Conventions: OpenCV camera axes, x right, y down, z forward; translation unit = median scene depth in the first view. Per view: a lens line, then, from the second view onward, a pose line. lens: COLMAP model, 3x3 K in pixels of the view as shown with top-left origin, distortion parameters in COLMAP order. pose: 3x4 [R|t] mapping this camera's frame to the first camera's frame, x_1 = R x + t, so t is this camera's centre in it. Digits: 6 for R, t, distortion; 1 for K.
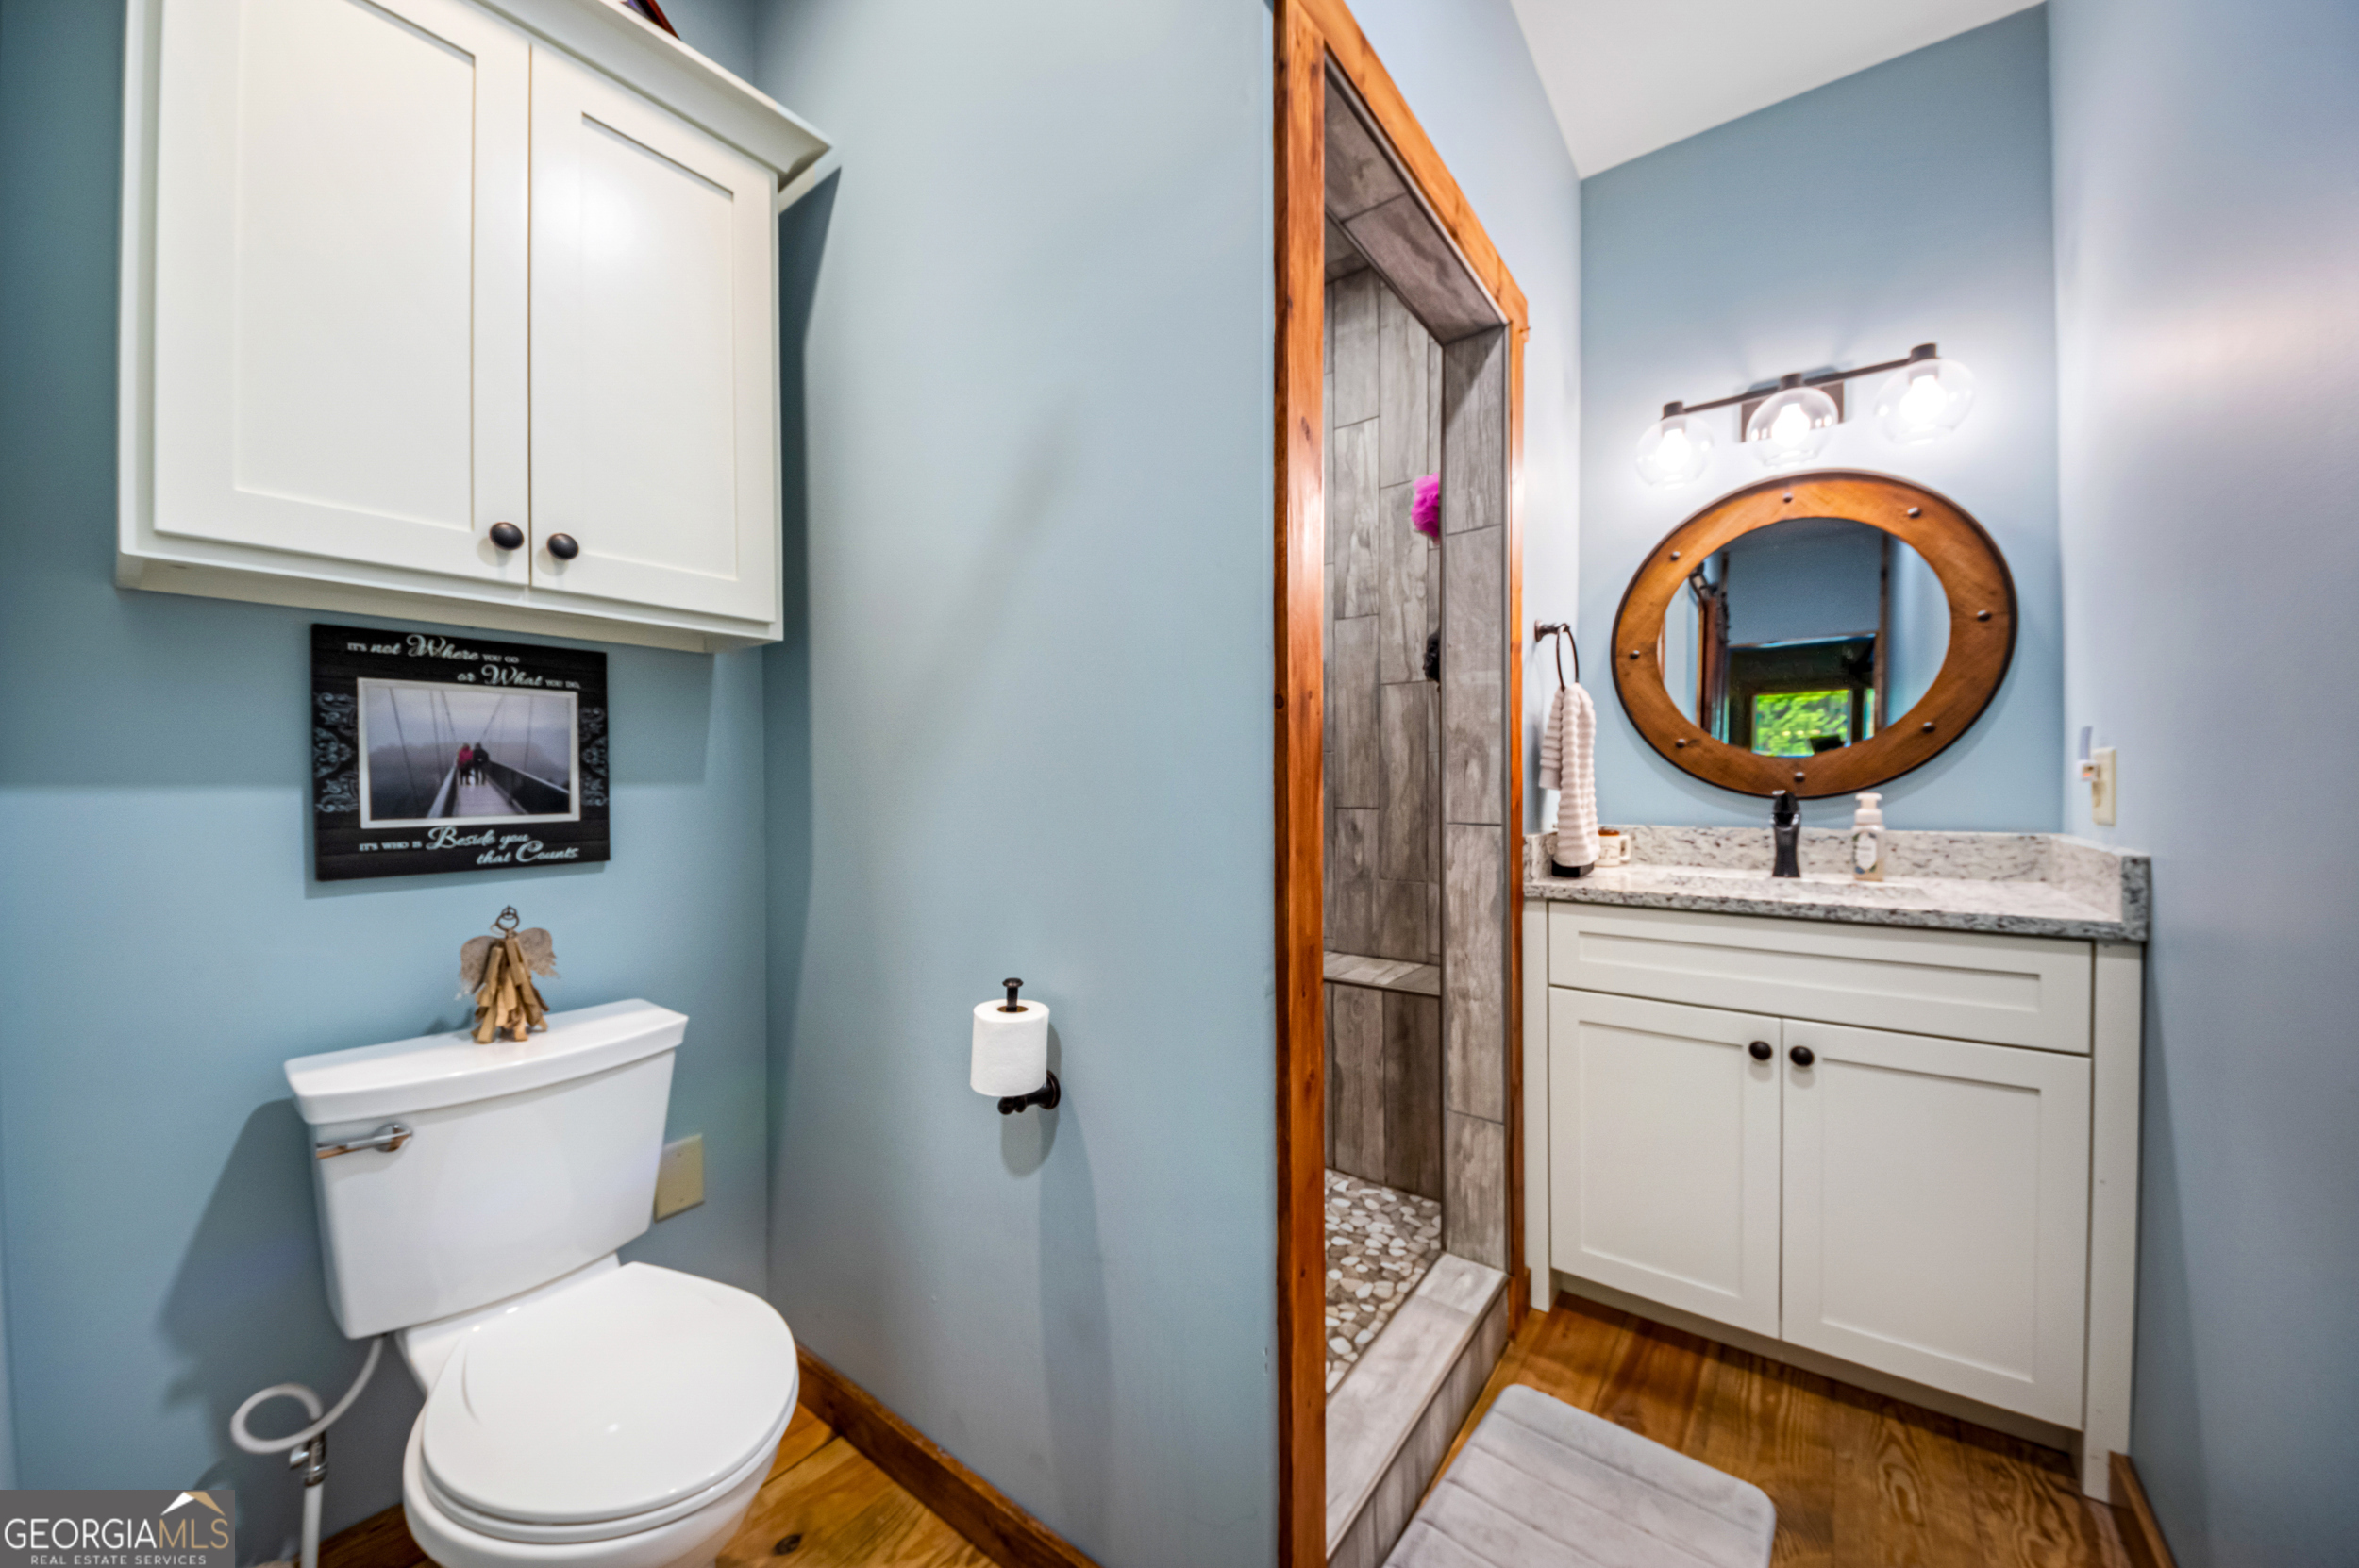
lens RADIAL K [[847.5, 0, 1181.5], [0, 847.5, 794.4], [0, 0, 1]] dist [-0.000323, -0.005508]
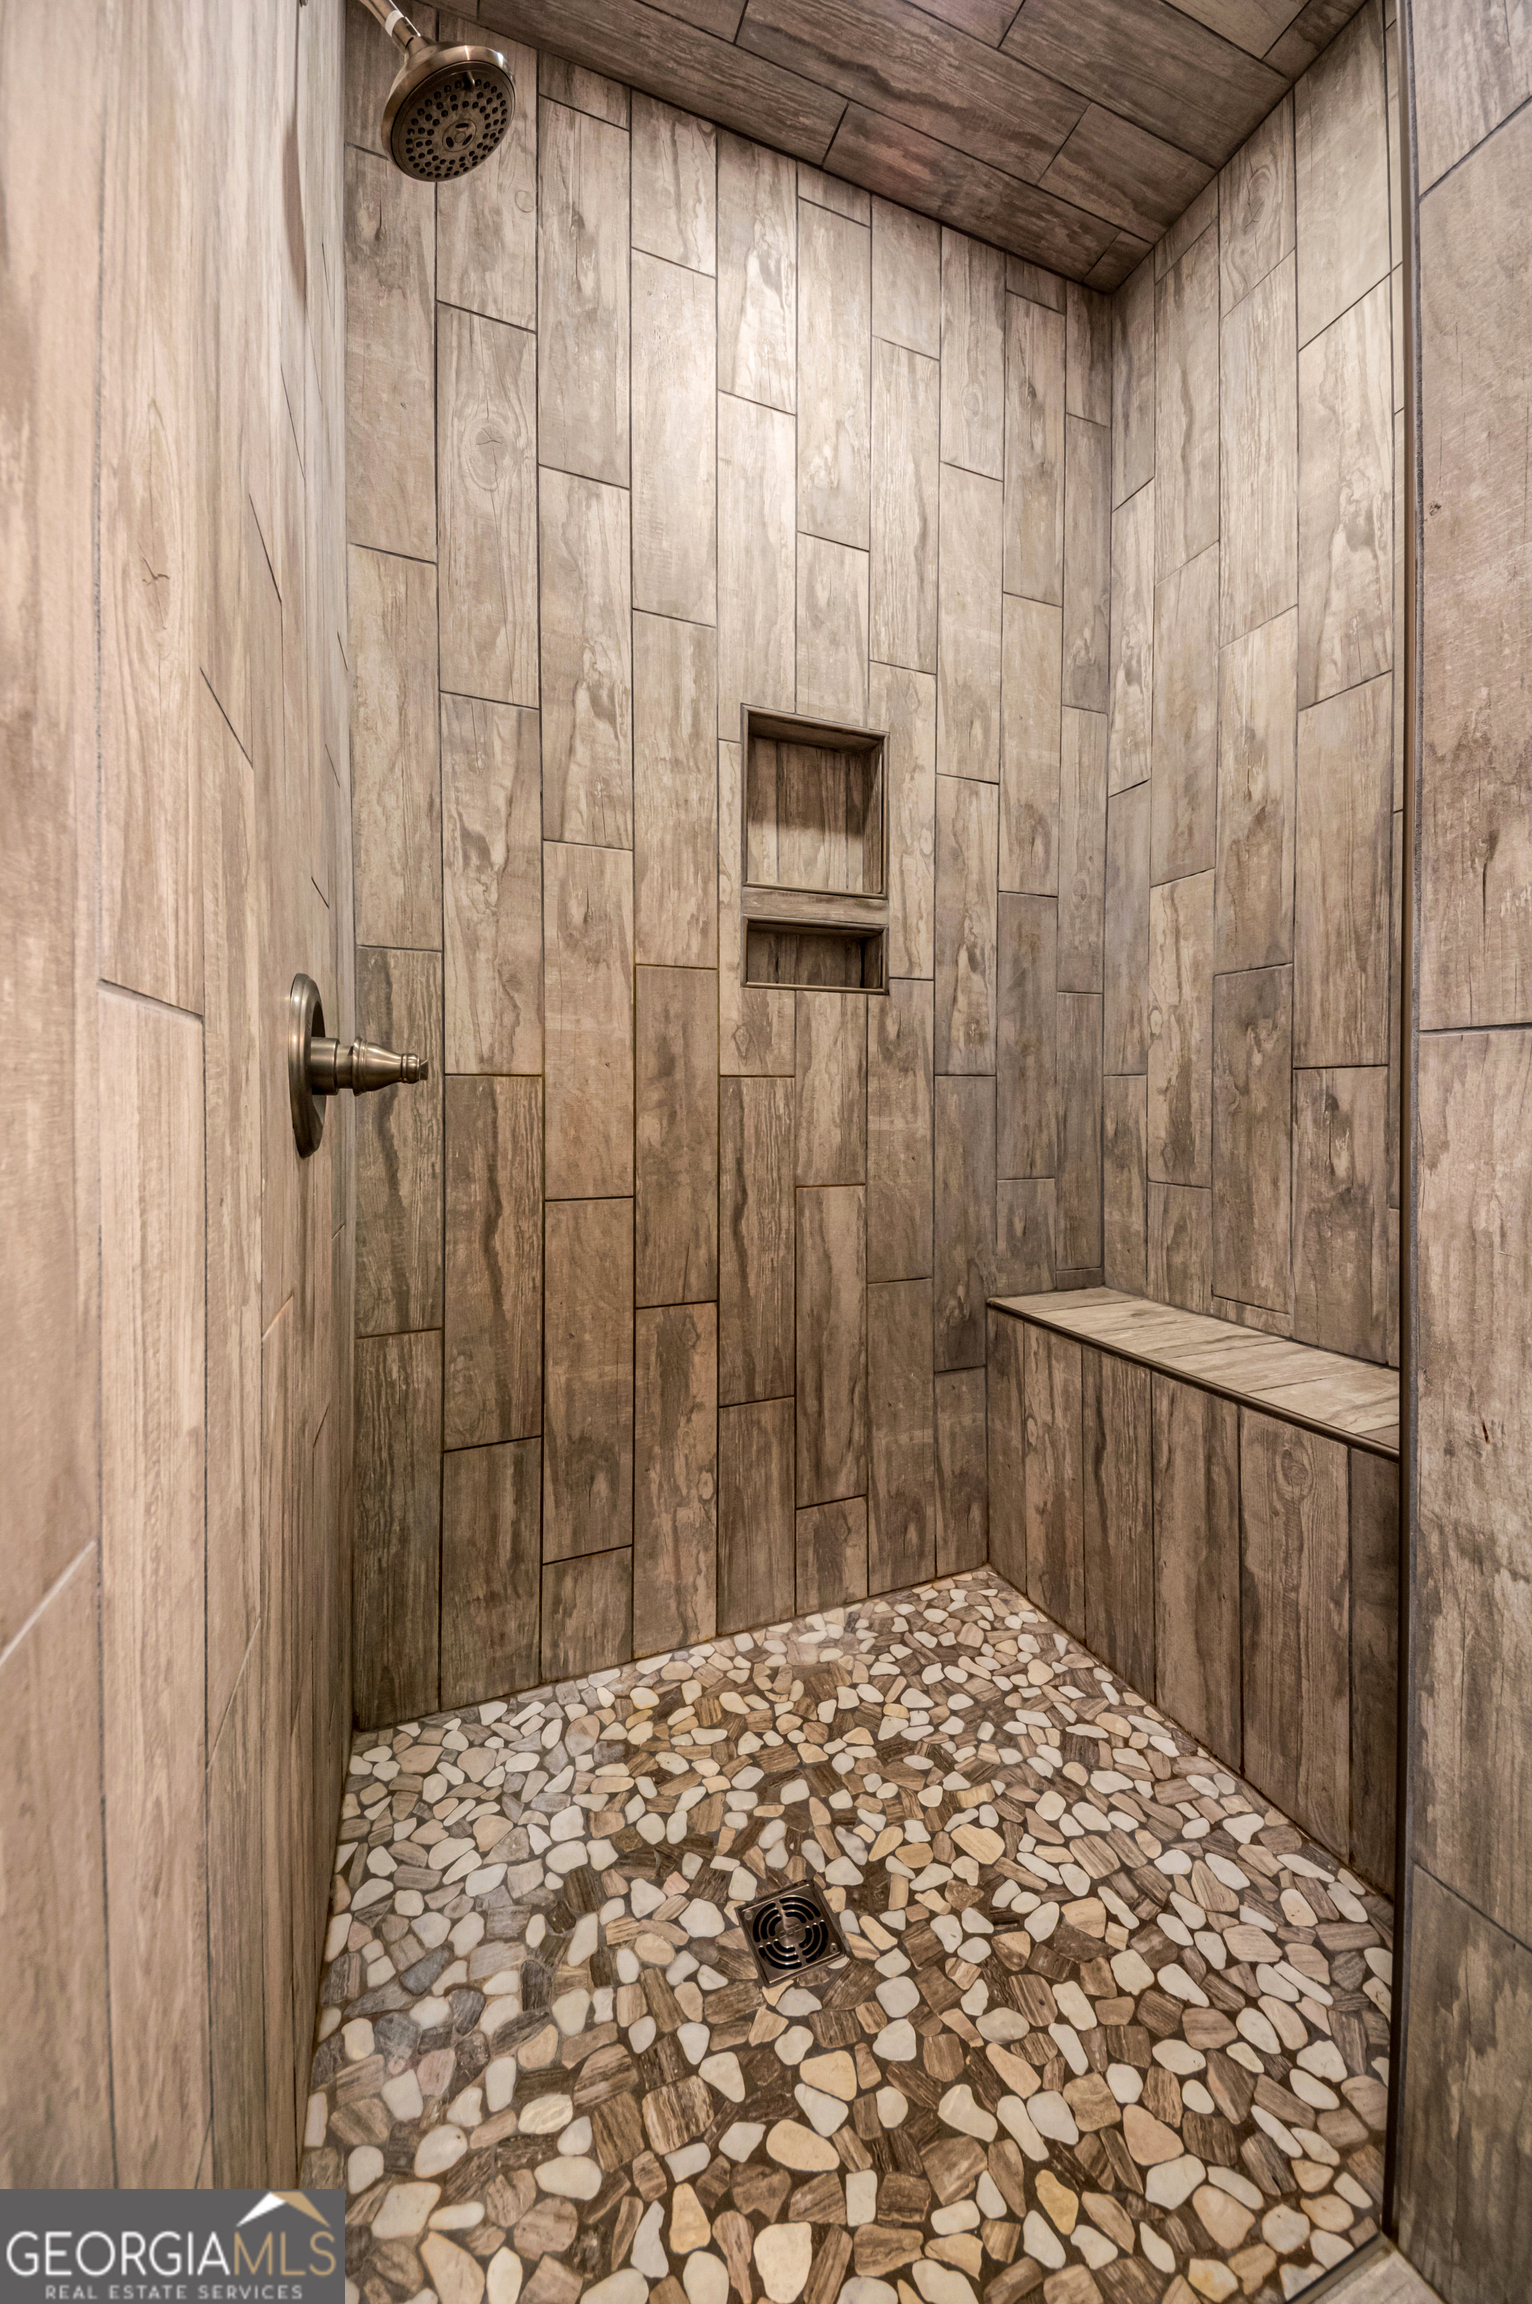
lens RADIAL K [[843.2, 0, 764.4], [0, 843.2, 1116.0], [0, 0, 1]] dist [0.013617, -0.009230]
pose [[0.852428, 0.008072, -0.522783, 0.234054], [-0.006301, 0.999967, 0.005165, 0.059638], [0.522807, -0.001108, 0.852450, 0.501812]]
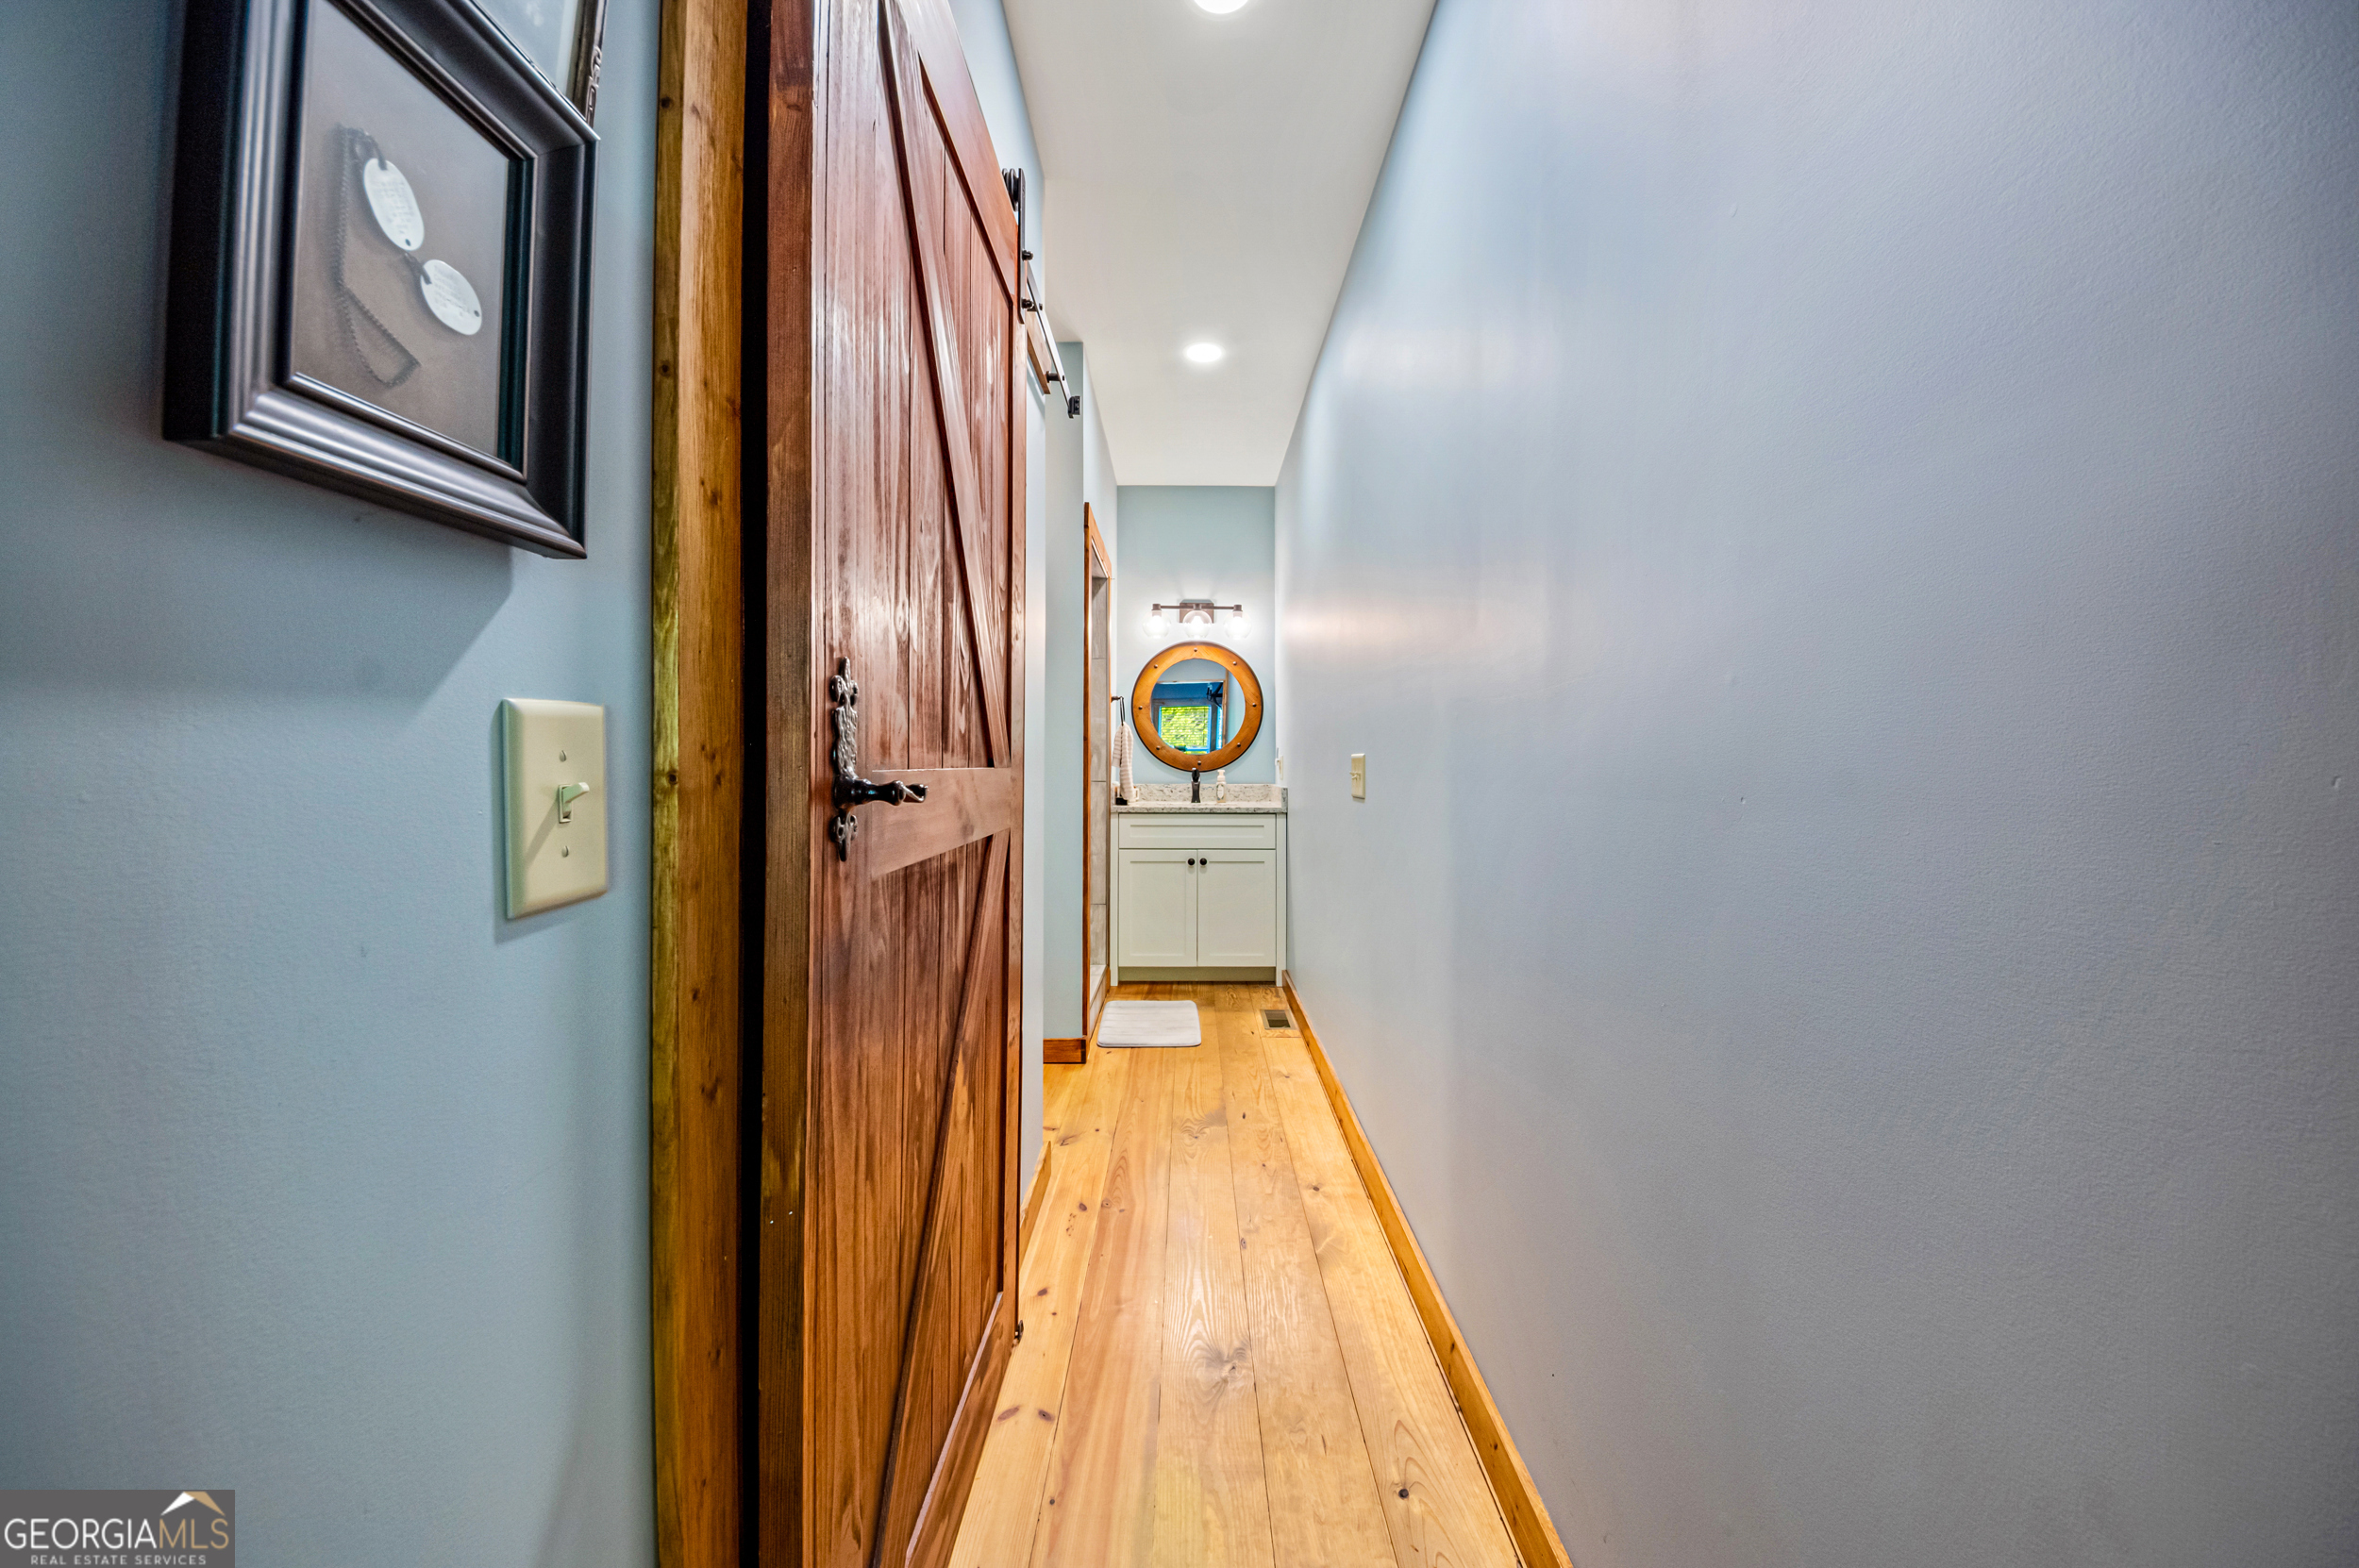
lens RADIAL K [[847.5, 0, 1181.5], [0, 847.5, 794.4], [0, 0, 1]] dist [-0.000323, -0.005508]
pose [[0.802831, -0.013498, 0.596054, -0.842711], [0.001902, 0.999797, 0.020079, 0.022823], [-0.596204, -0.014987, 0.802693, -1.023907]]
